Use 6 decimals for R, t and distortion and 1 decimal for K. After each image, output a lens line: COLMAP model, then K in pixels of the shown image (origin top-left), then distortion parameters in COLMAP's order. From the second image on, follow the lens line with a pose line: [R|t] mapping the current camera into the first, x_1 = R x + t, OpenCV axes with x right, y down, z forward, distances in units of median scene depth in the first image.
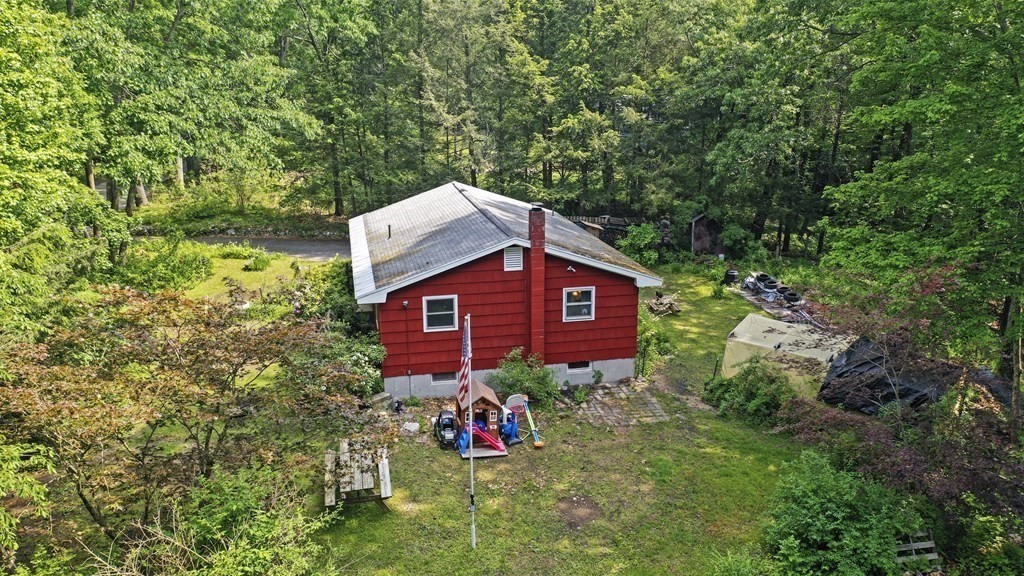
lens RADIAL K [[821.7, 0, 512.0], [0, 821.7, 288.0], [0, 0, 1]] dist [-0.002117, 0.000291]
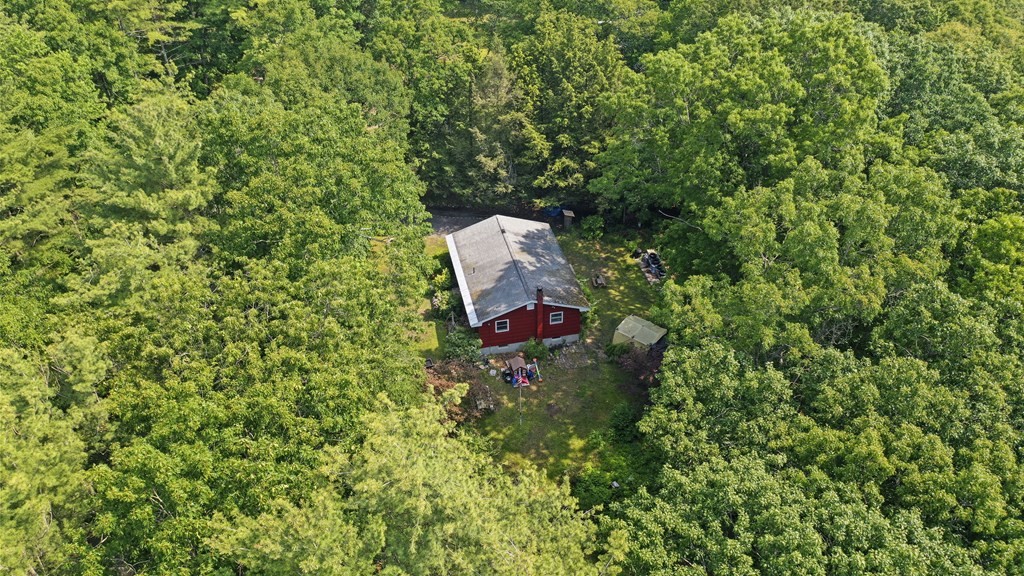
lens RADIAL K [[821.7, 0, 512.0], [0, 821.7, 288.0], [0, 0, 1]] dist [-0.002117, 0.000291]
pose [[0.999945, -0.005538, 0.008894, -0.072902], [0.002157, 0.939514, 0.342504, -0.892775], [-0.010253, -0.342466, 0.939474, -1.273622]]
